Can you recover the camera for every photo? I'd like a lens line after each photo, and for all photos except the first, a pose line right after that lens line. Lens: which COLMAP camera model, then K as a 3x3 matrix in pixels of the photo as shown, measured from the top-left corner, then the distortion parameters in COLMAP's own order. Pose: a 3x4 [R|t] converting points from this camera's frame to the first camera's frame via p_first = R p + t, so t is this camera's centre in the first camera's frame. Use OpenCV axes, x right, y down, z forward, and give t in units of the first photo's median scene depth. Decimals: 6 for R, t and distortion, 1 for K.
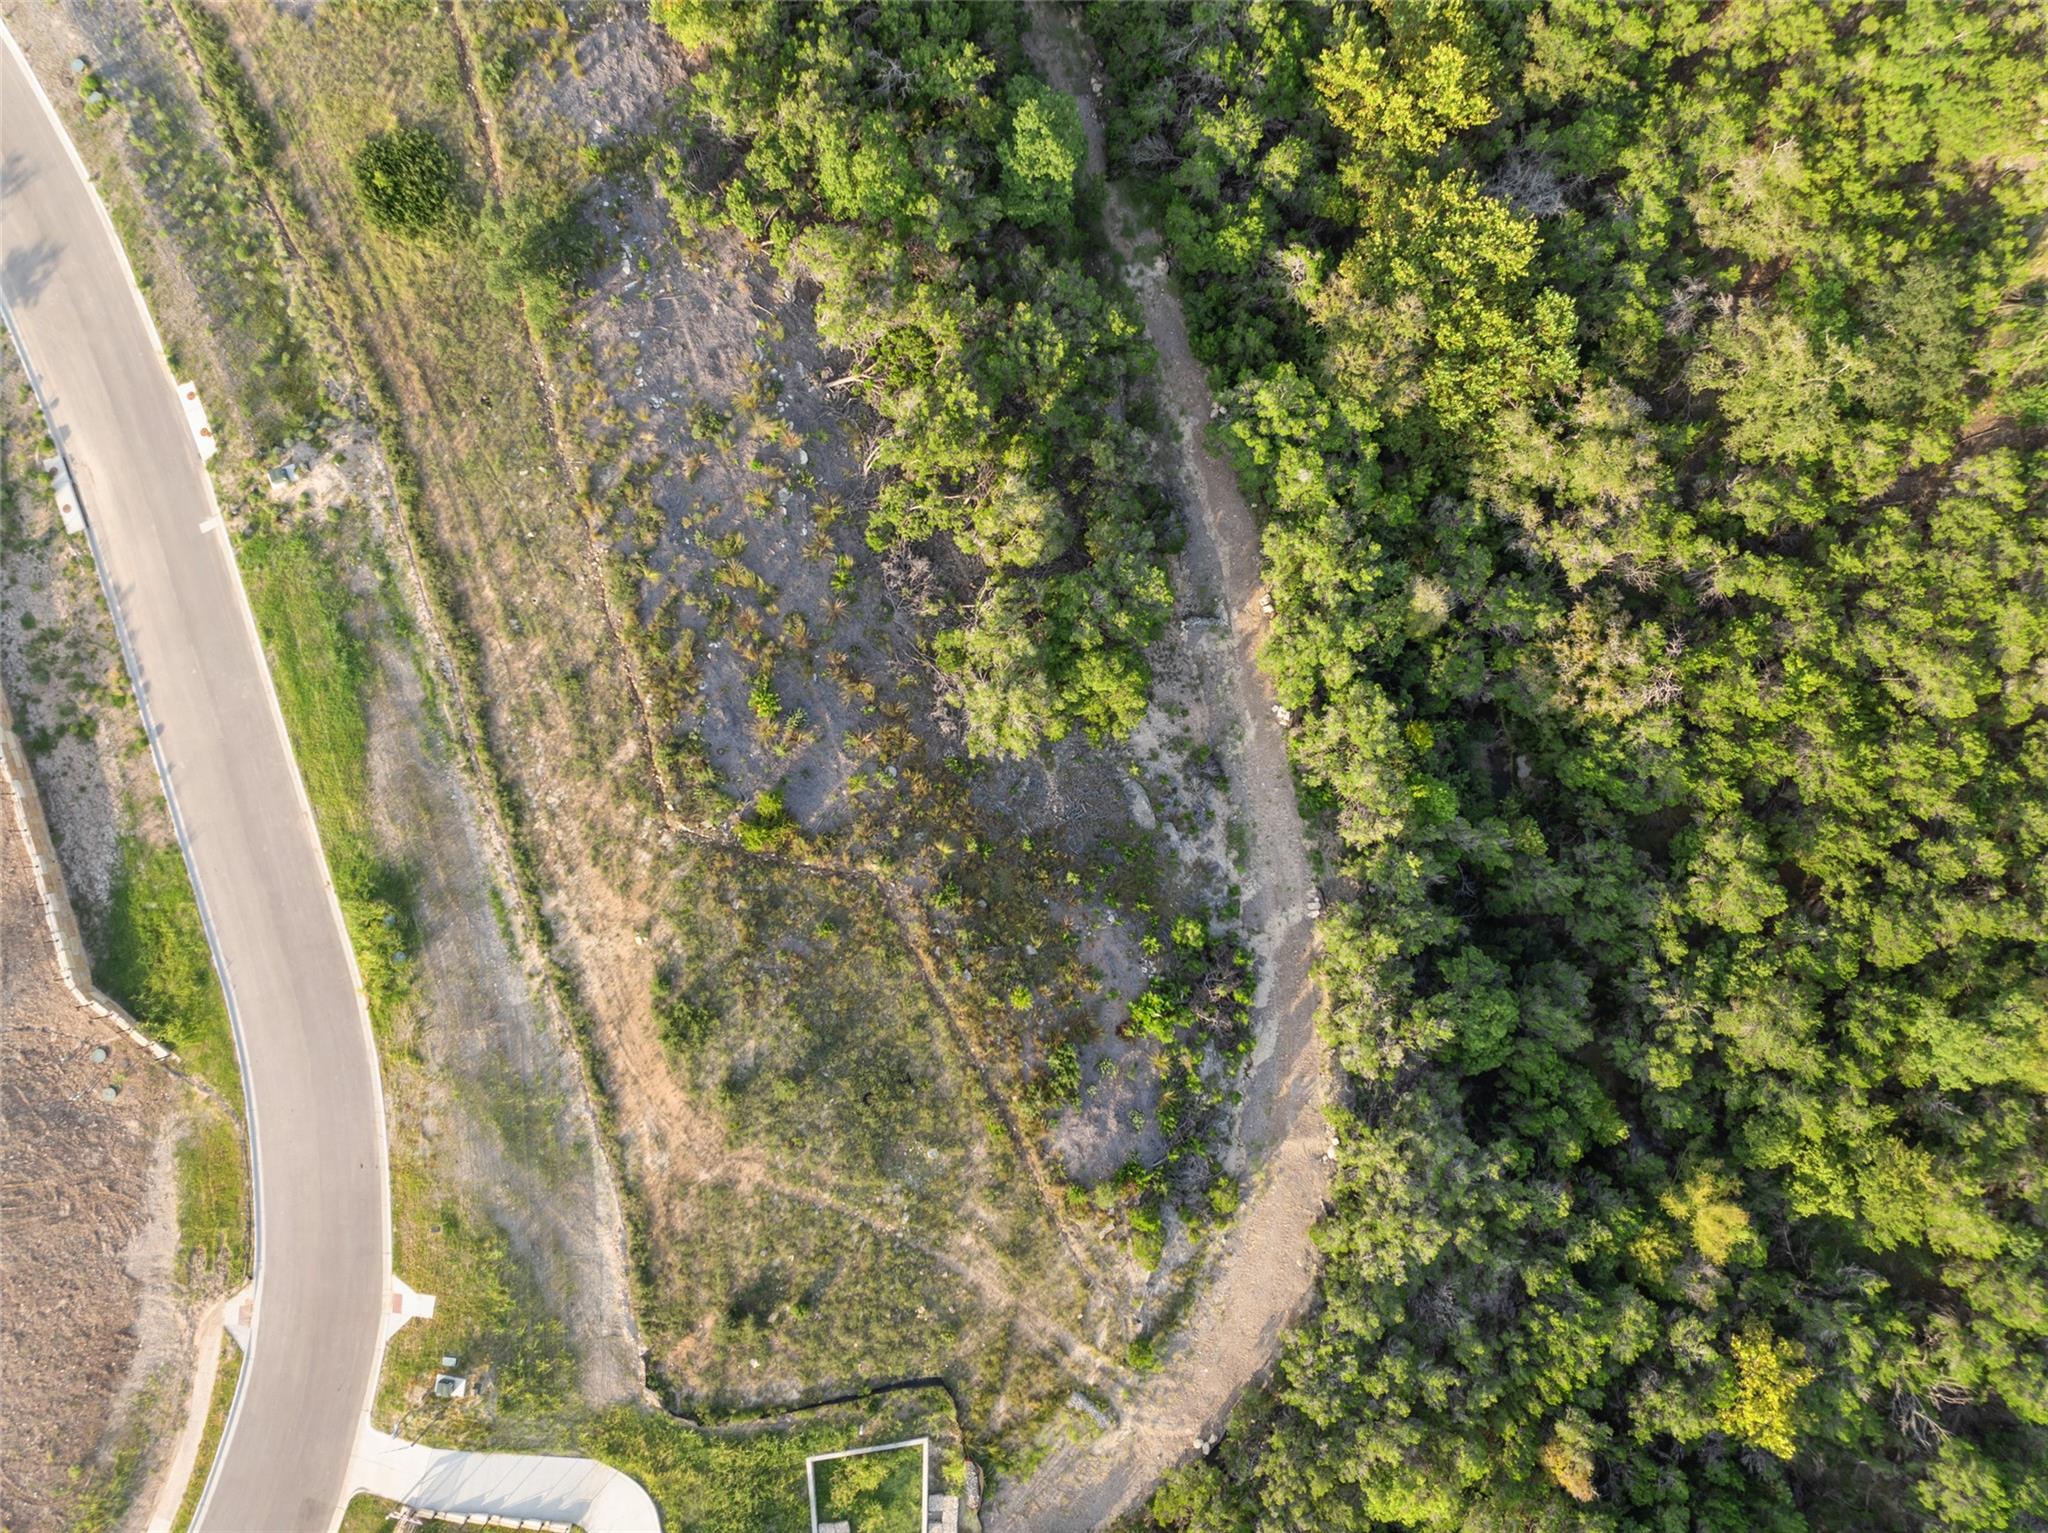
lens RADIAL K [[1438.7, 0, 1024.0], [0, 1438.7, 766.5], [0, 0, 1]] dist [-0.042616, 0.007591]
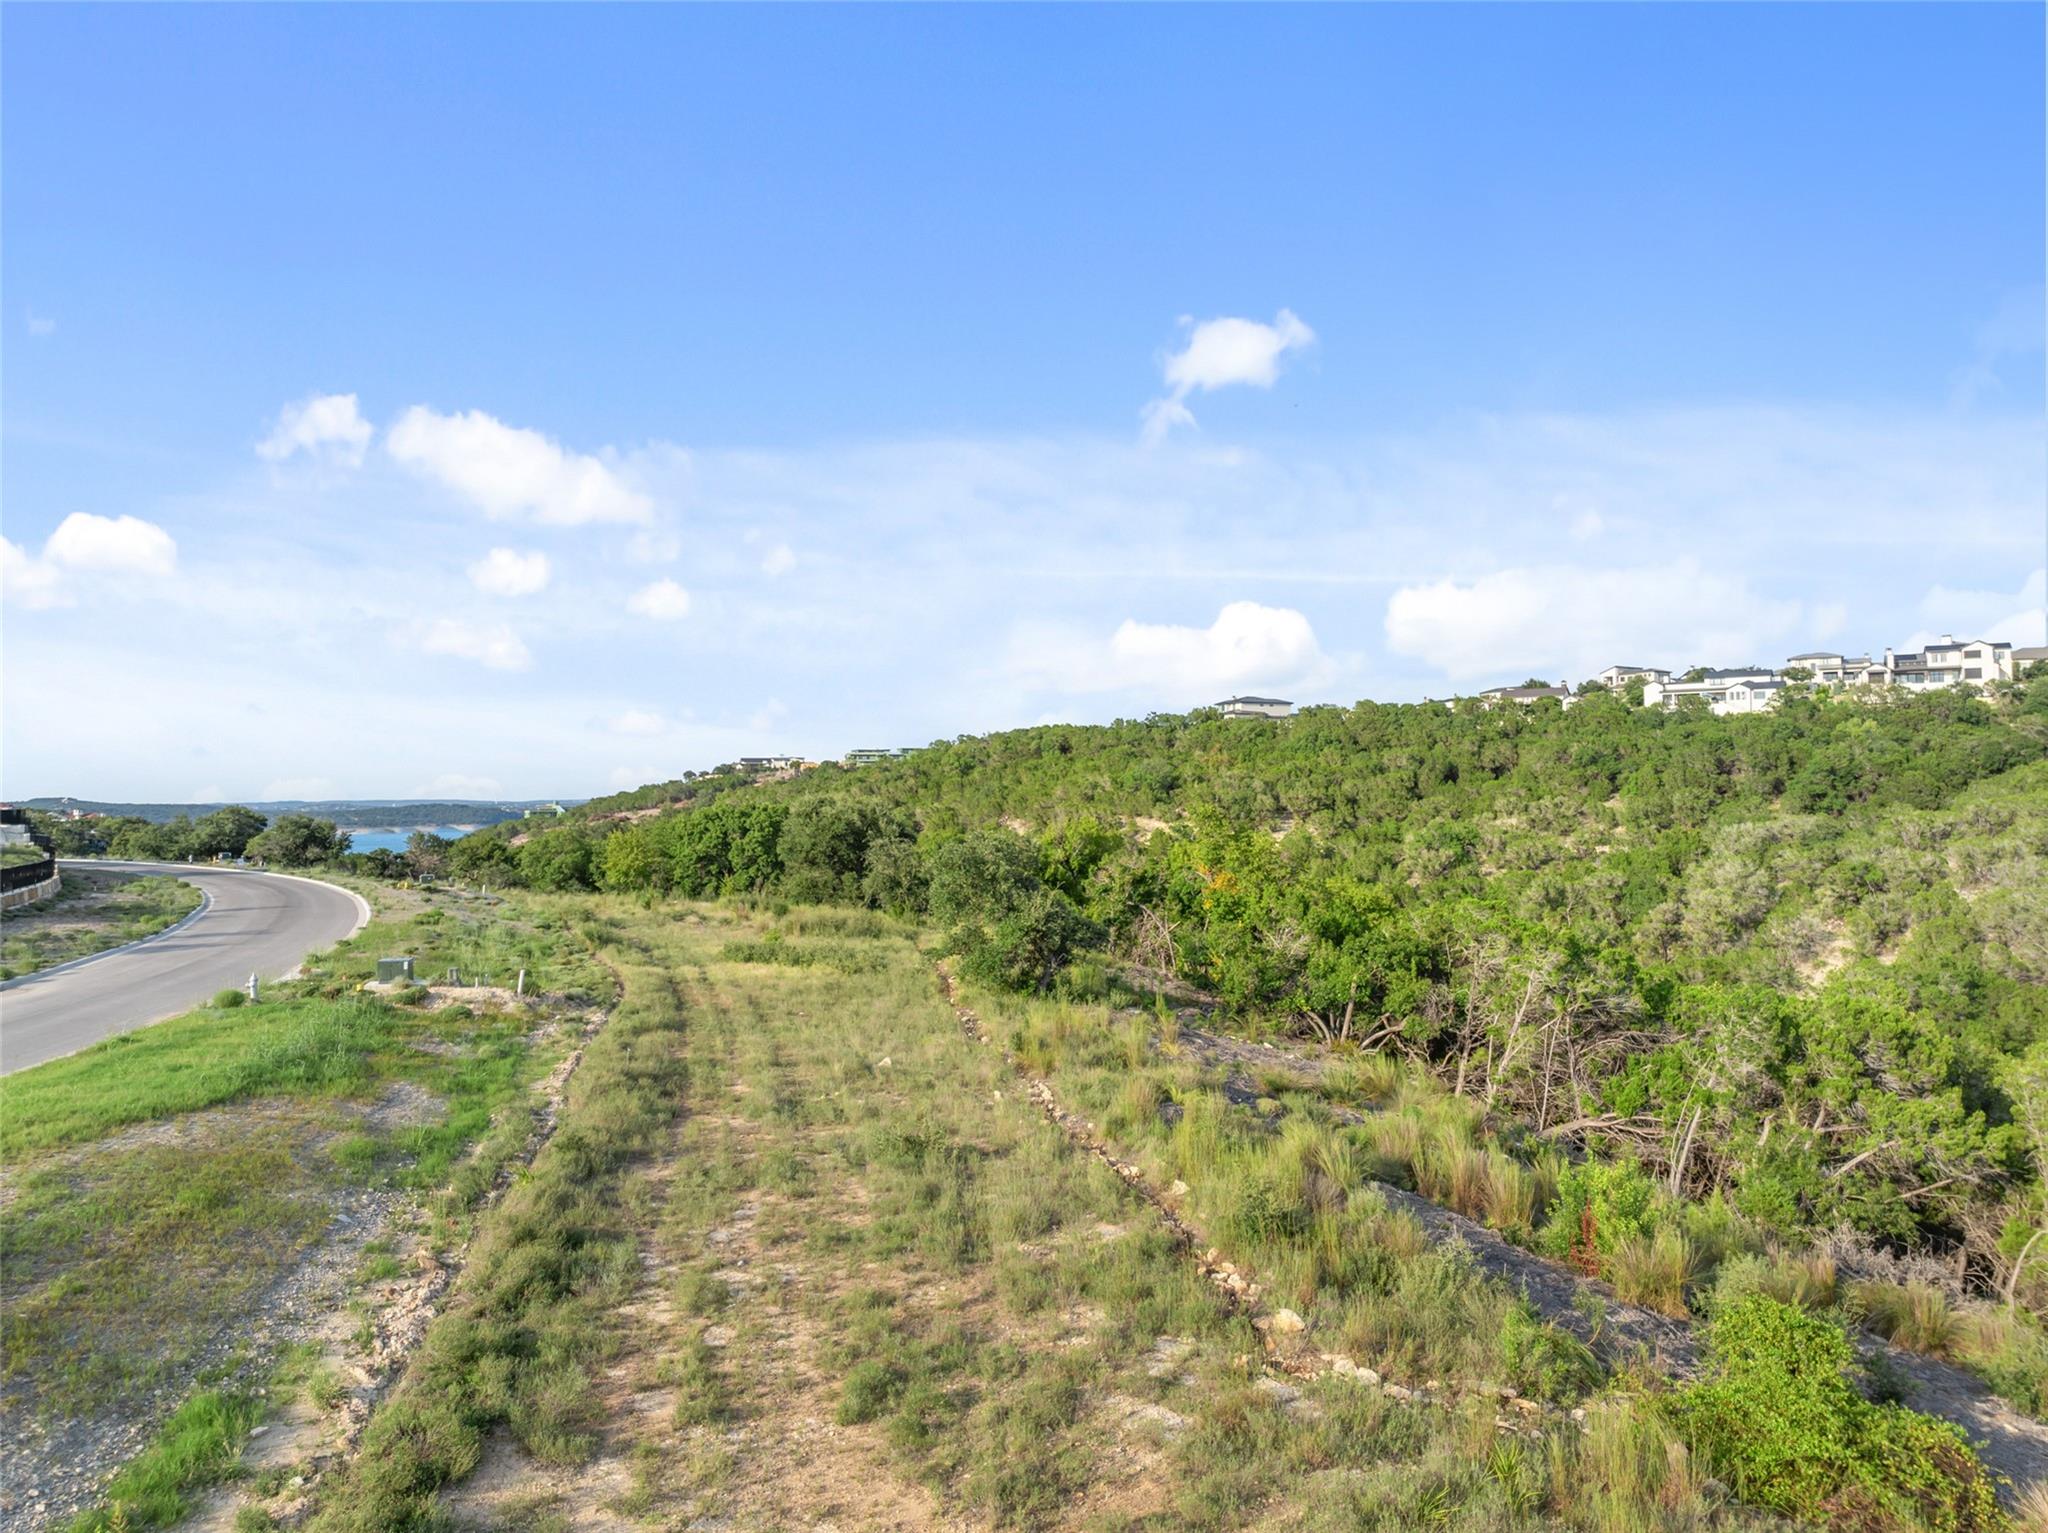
lens RADIAL K [[1440.5, 0, 1024.0], [0, 1440.5, 766.5], [0, 0, 1]] dist [-0.041598, 0.005378]
pose [[0.993202, -0.017555, -0.115068, -0.262468], [-0.115098, -0.000676, -0.993354, 0.236527], [0.017360, 0.999846, -0.002692, 0.932331]]
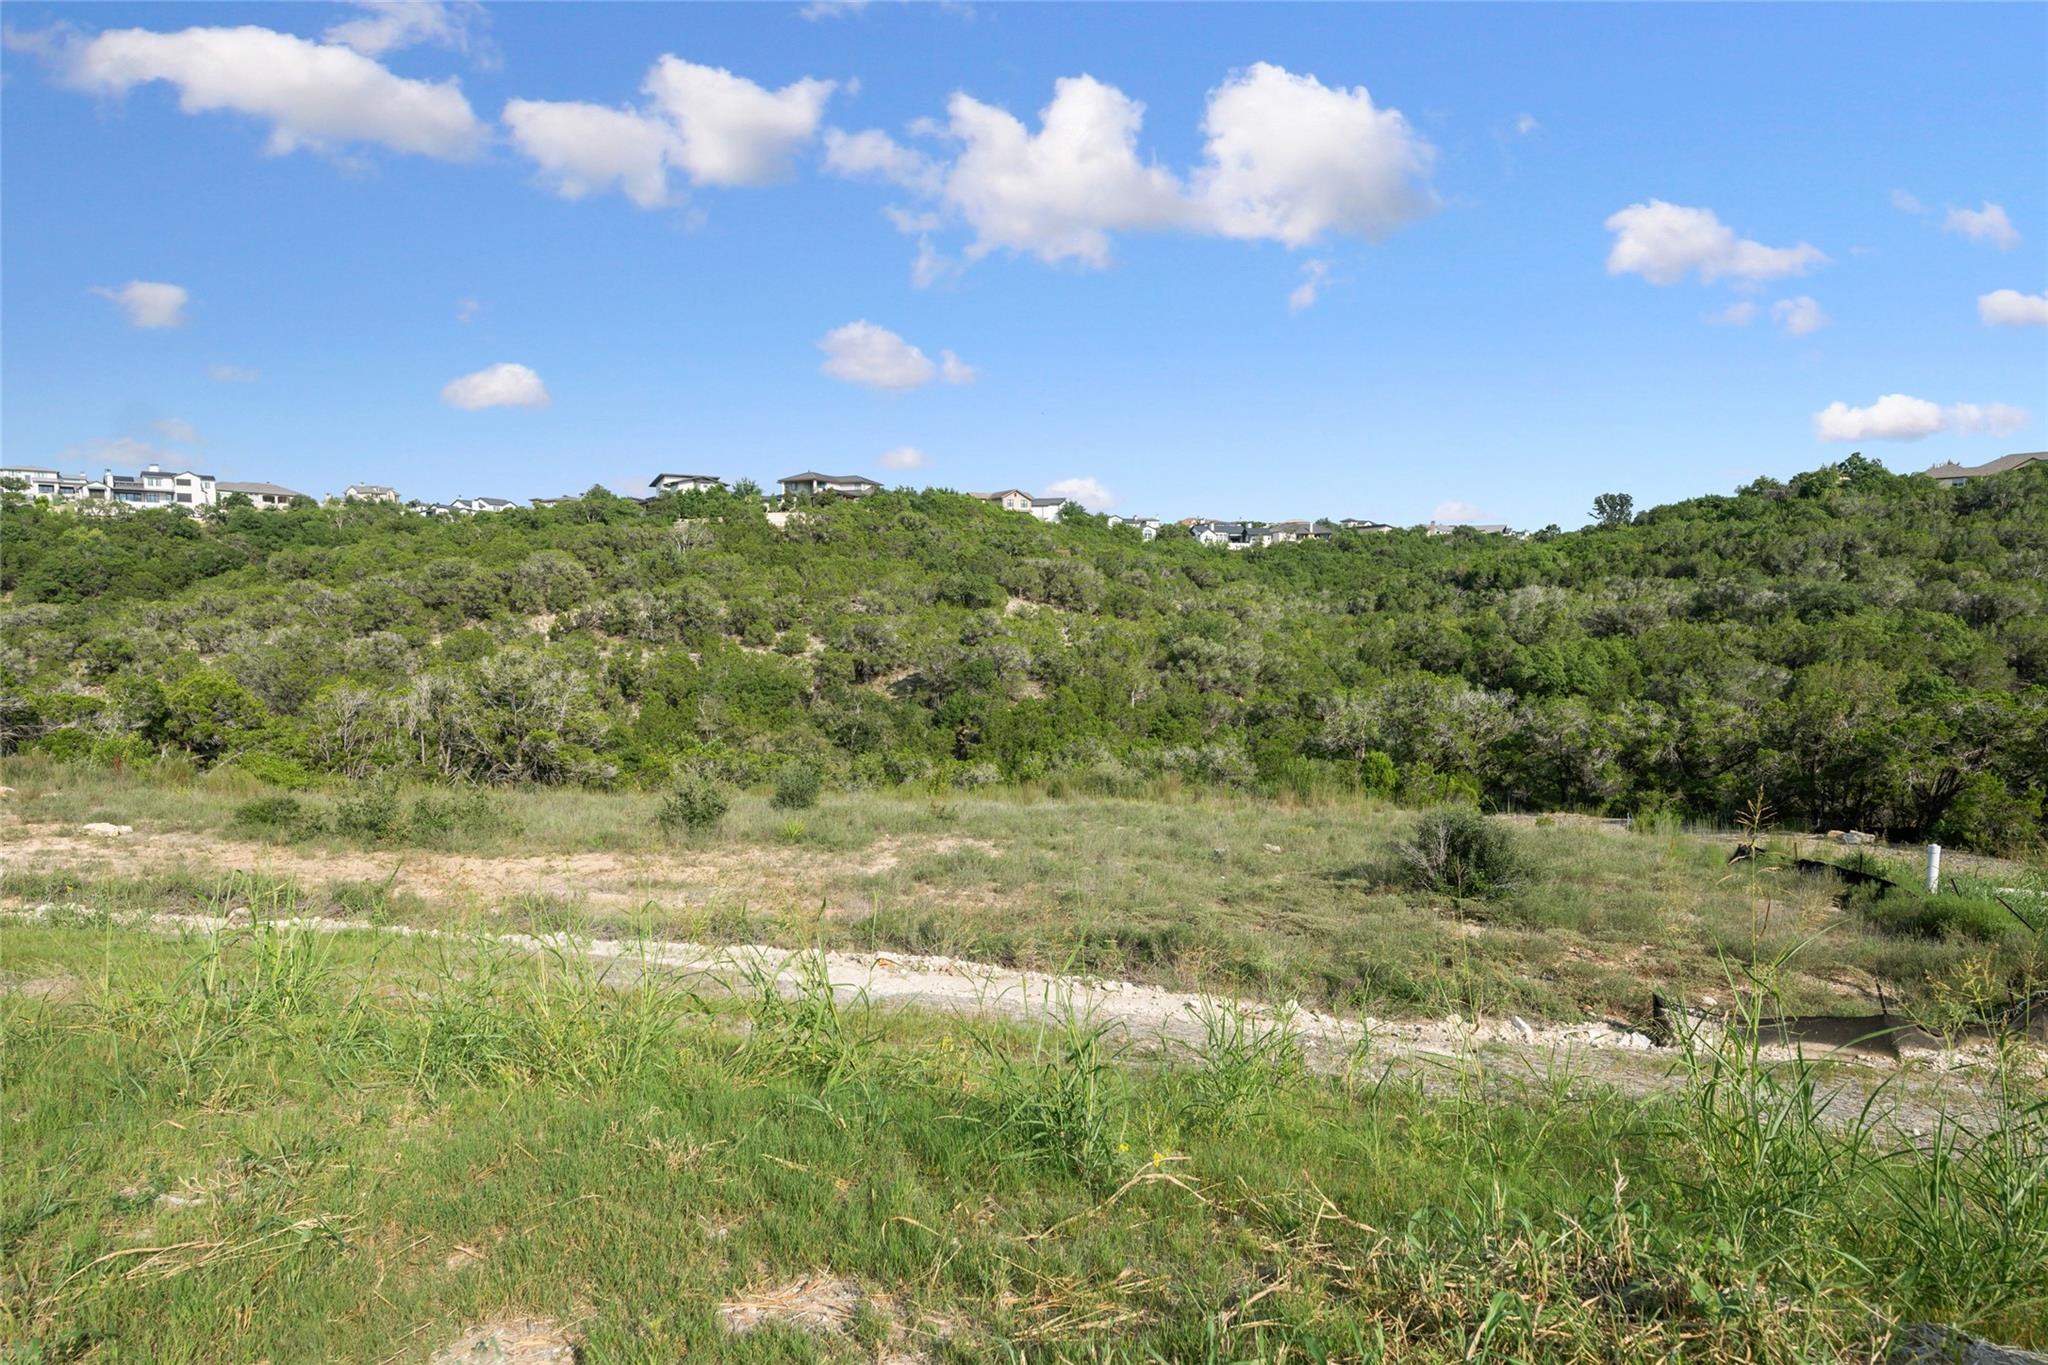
lens RADIAL K [[1159.2, 0, 1024.3], [0, 1159.2, 680.6], [0, 0, 1]] dist [-0.002097, 0.000854]
pose [[0.443262, -0.064563, 0.894064, -0.401916], [0.896184, 0.053377, -0.440459, 0.404848], [-0.019285, 0.996485, 0.081520, 0.952372]]
